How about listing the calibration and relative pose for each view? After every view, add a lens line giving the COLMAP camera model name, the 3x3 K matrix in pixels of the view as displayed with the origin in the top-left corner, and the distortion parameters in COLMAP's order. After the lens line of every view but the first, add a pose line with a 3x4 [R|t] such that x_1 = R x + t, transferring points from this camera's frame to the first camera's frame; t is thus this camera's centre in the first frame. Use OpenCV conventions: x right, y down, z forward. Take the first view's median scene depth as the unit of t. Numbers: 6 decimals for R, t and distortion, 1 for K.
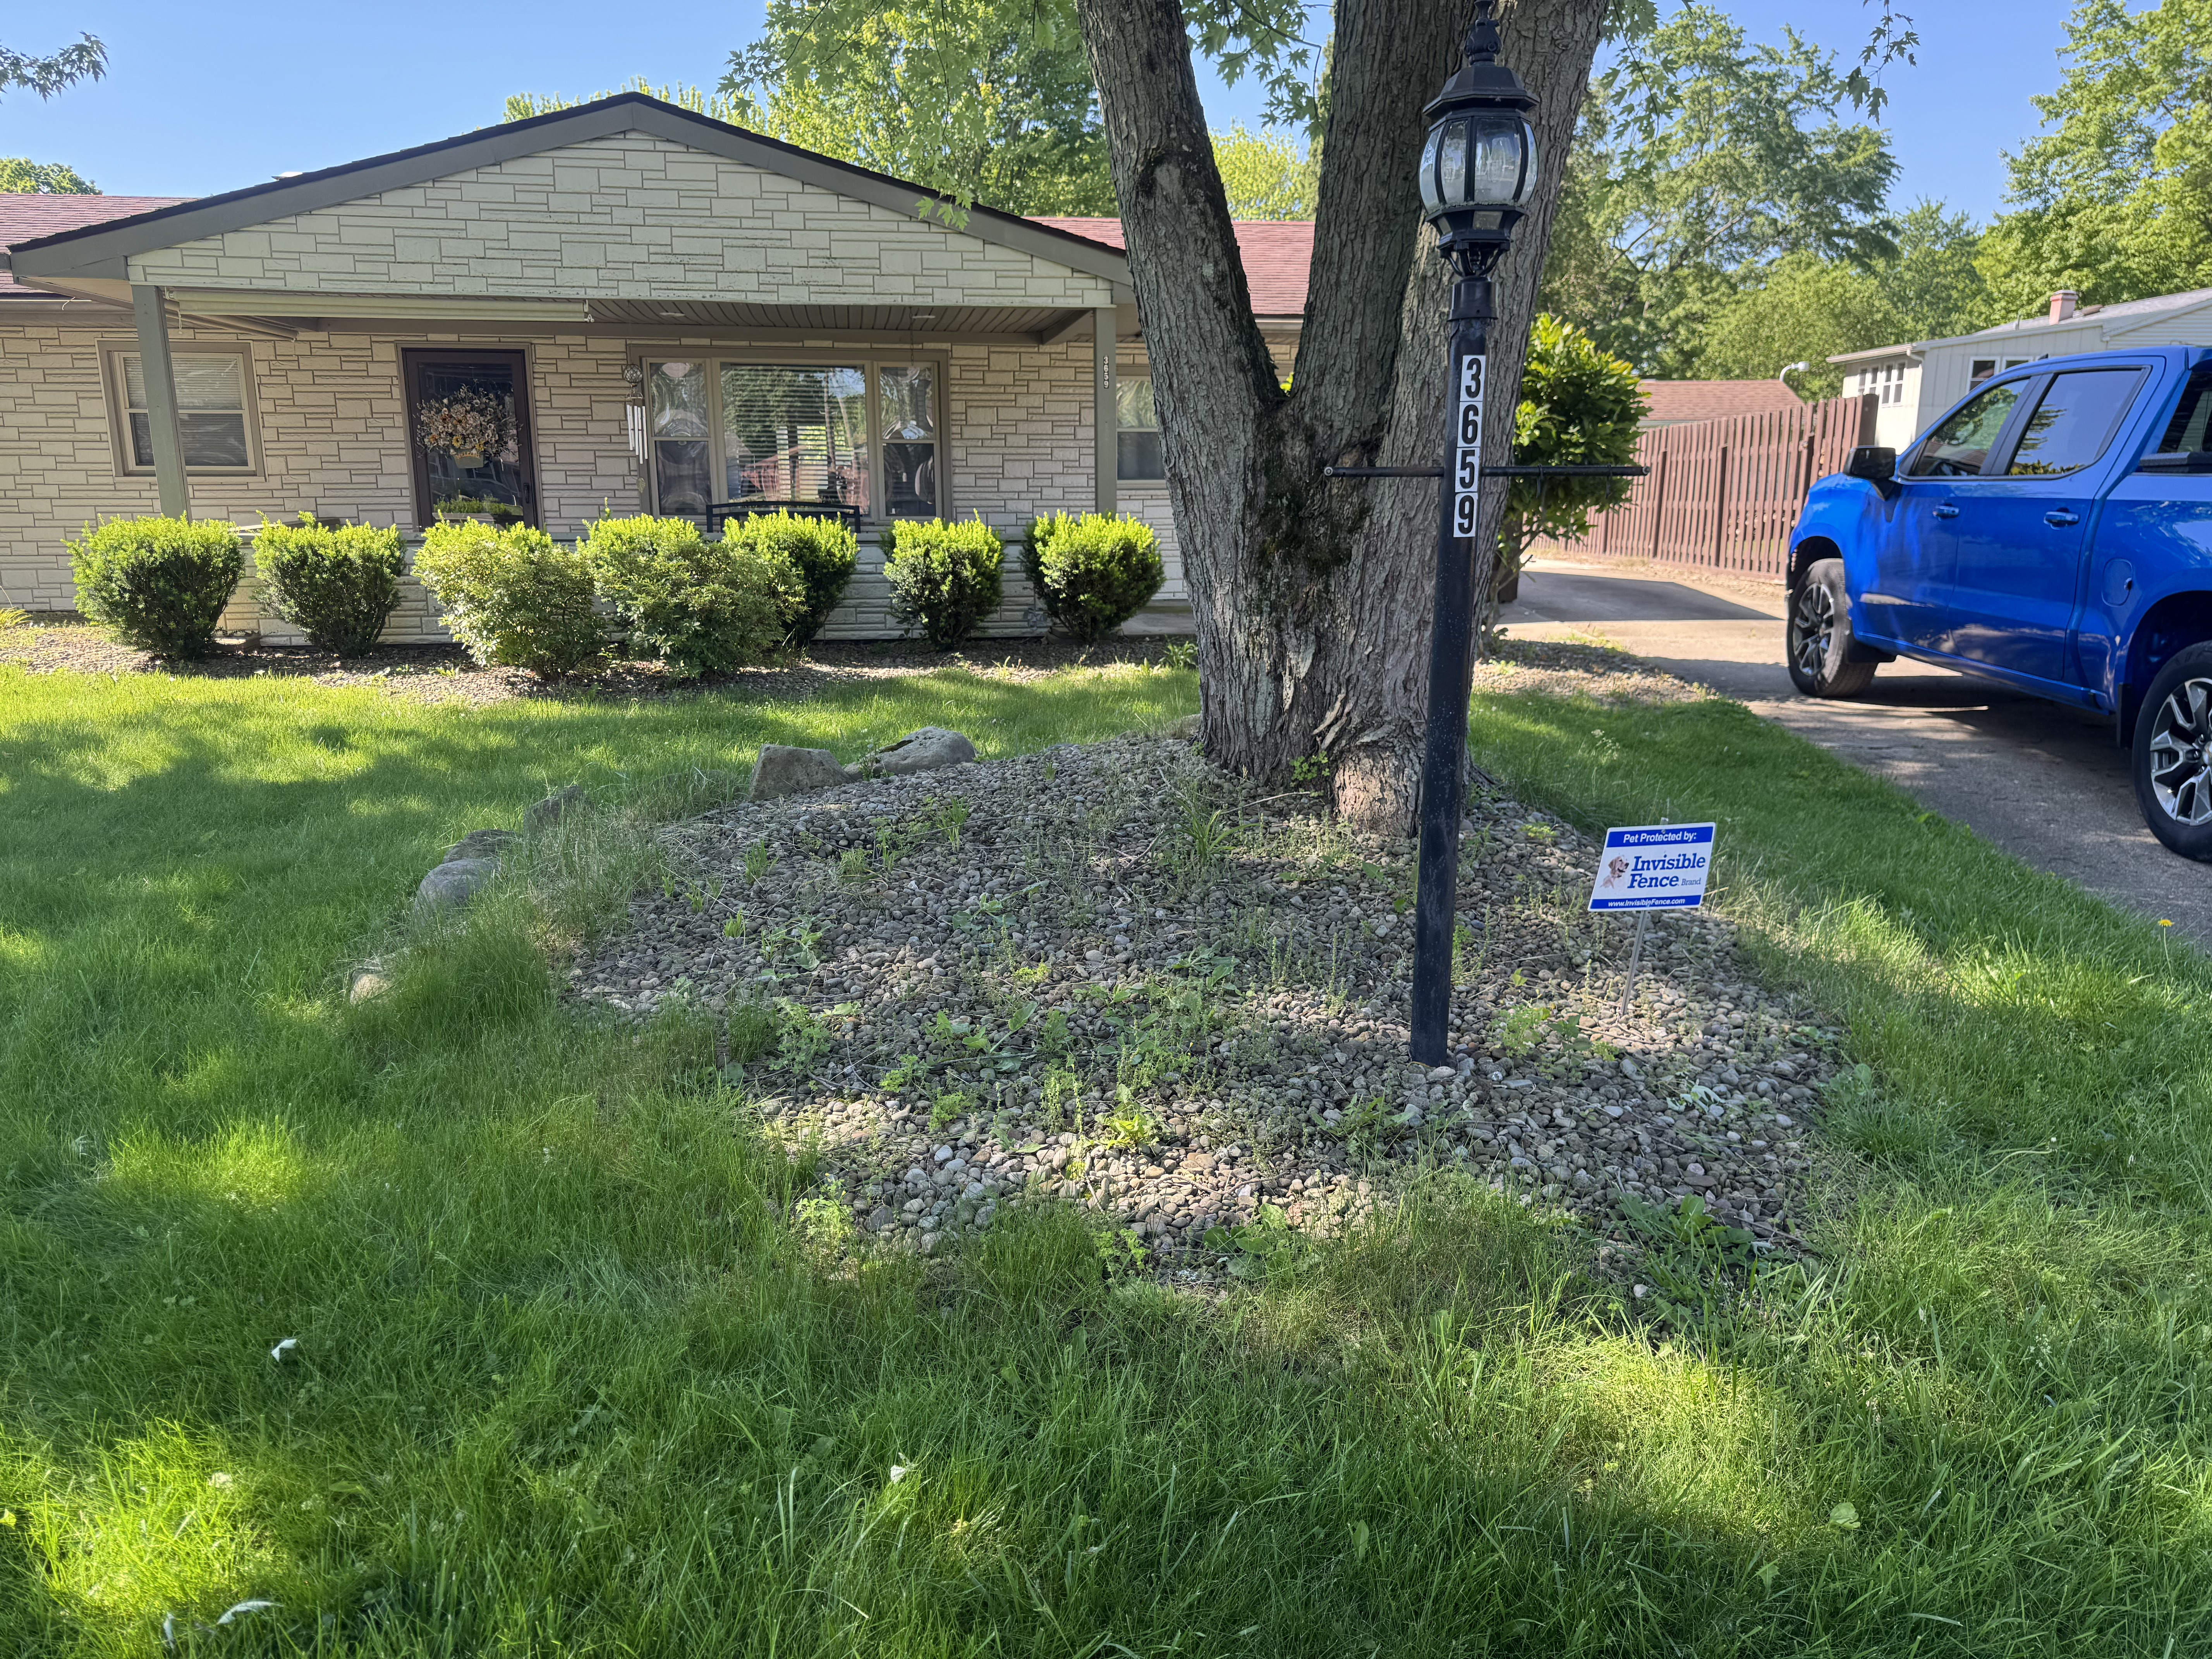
lens RADIAL K [[1564.4, 0, 1106.0], [0, 1564.4, 829.5], [0, 0, 1]] dist [0.035119, -0.028354]
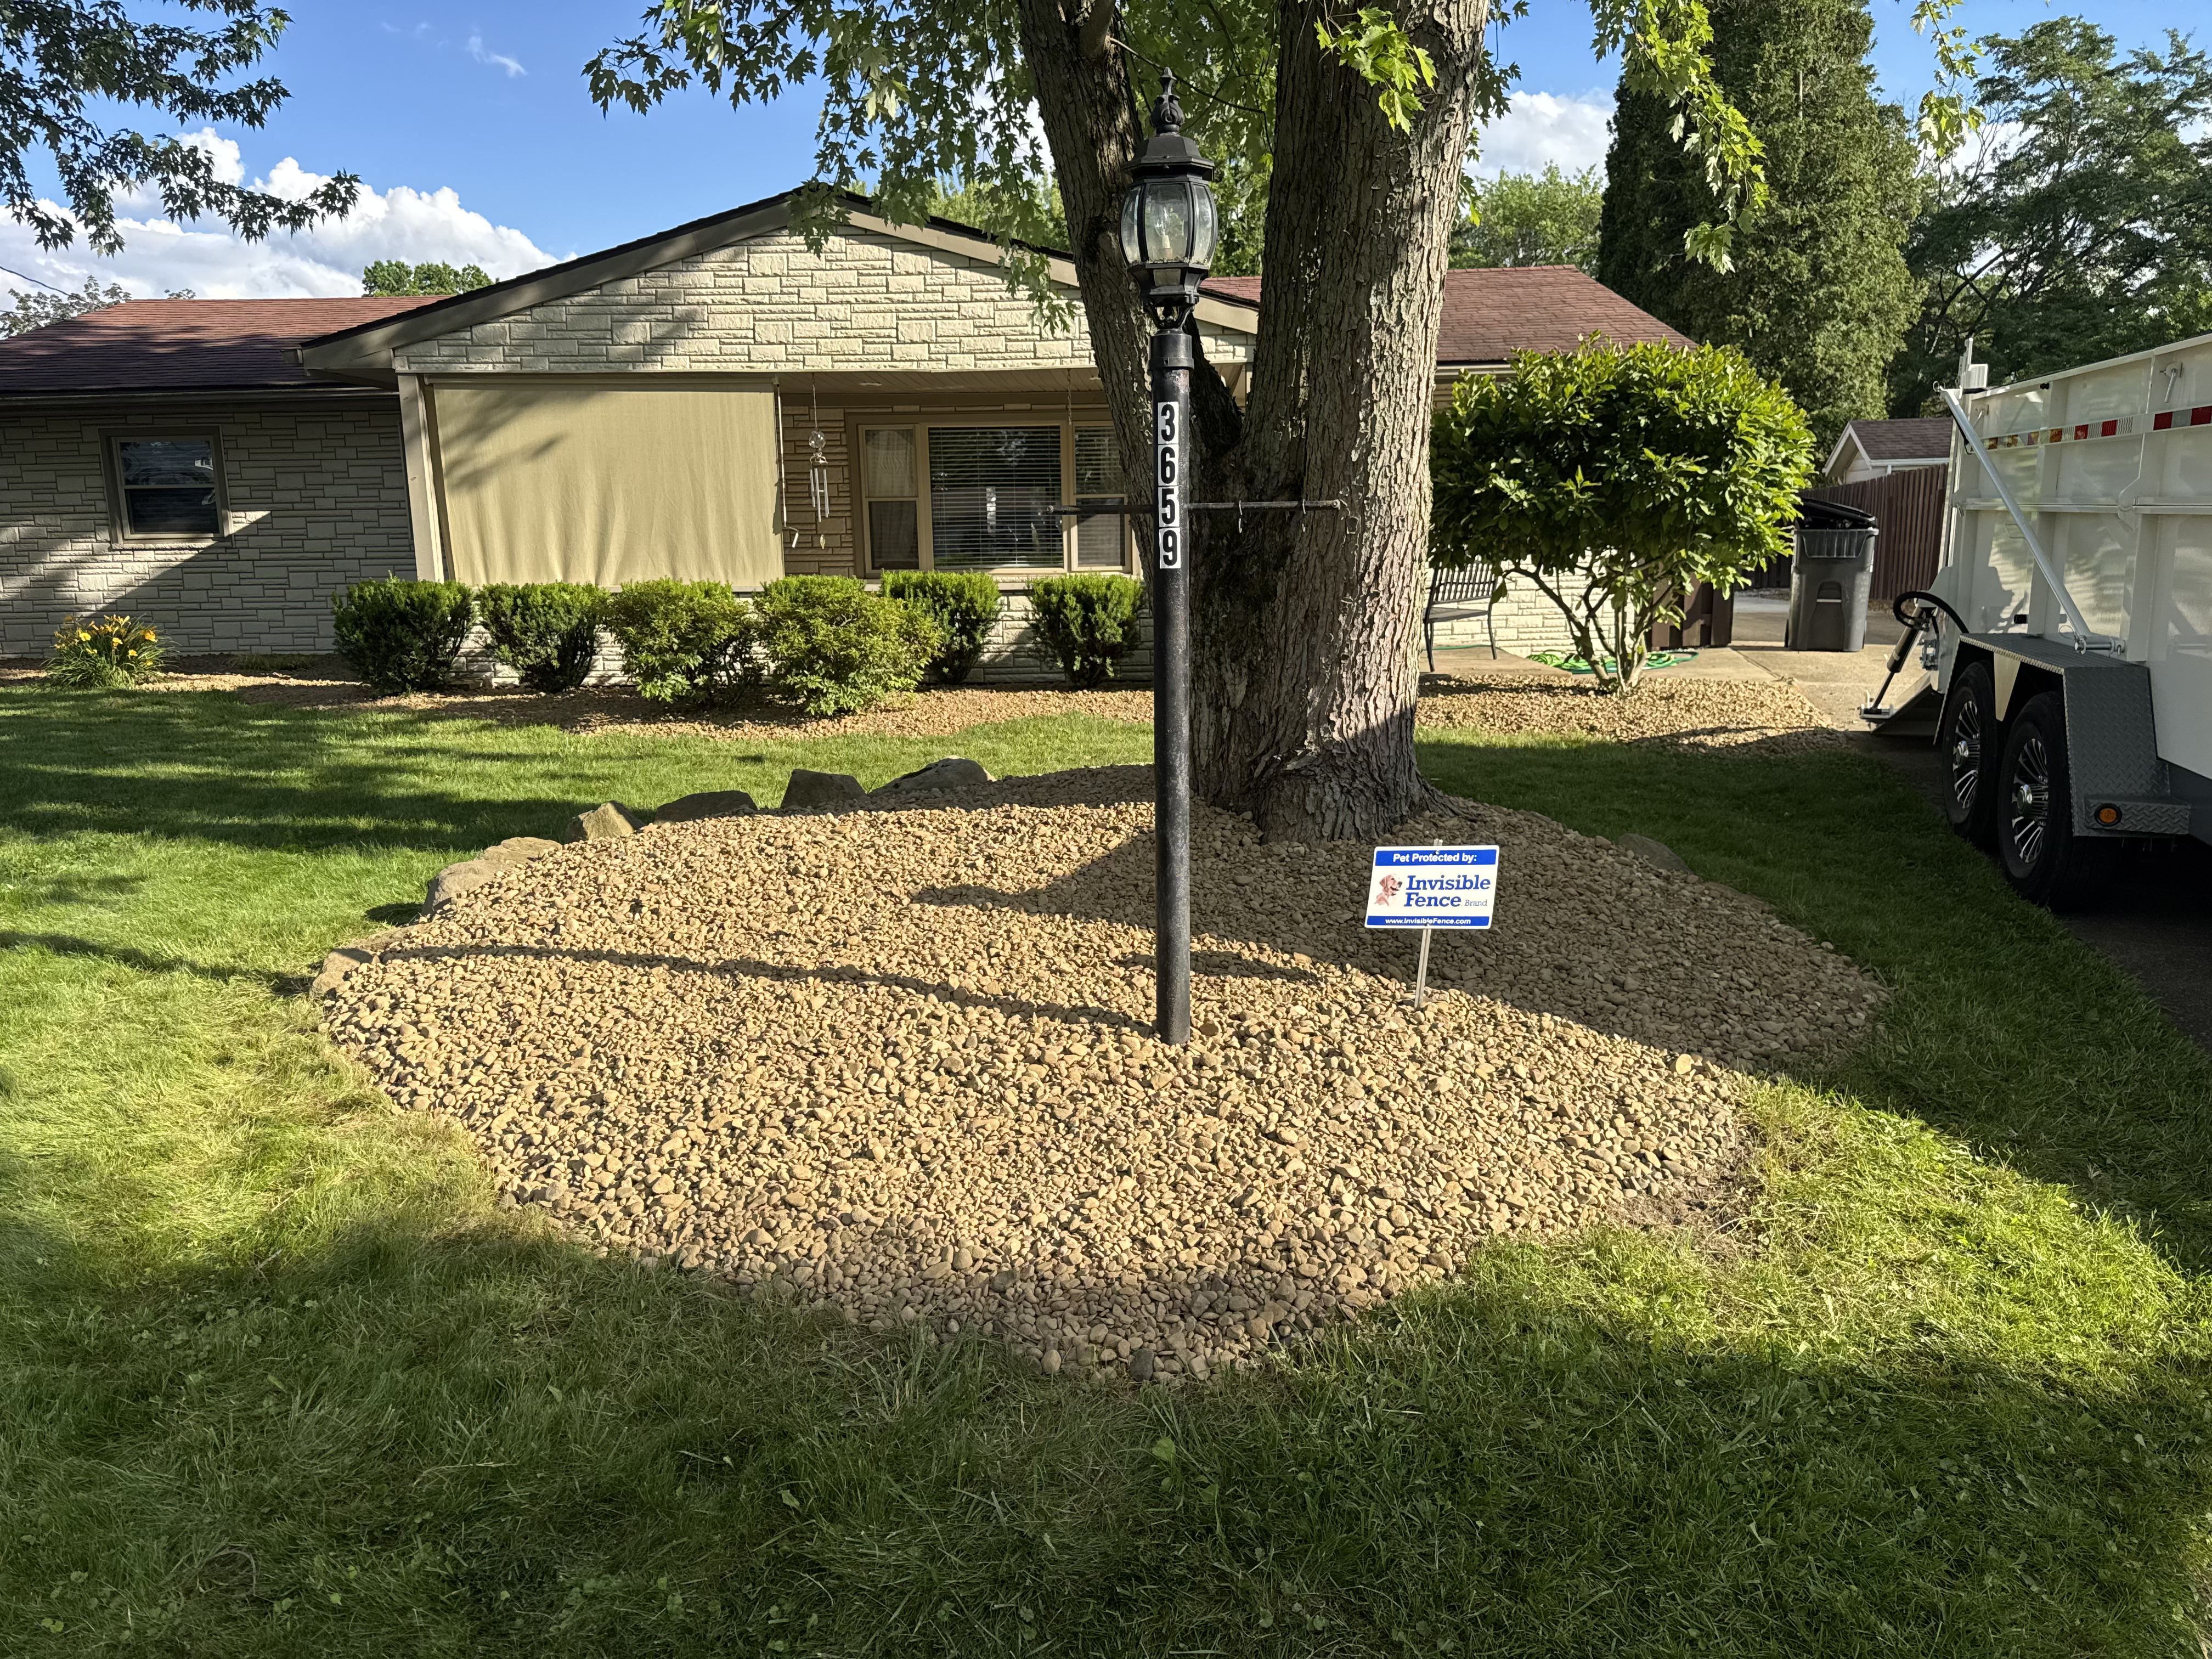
lens RADIAL K [[1564.4, 0, 1106.0], [0, 1564.4, 829.5], [0, 0, 1]] dist [0.035119, -0.028354]
pose [[0.981221, 0.021974, -0.191633, 0.336453], [-0.028400, 0.999120, -0.030849, 0.024192], [0.190786, 0.035712, 0.980982, -0.054308]]
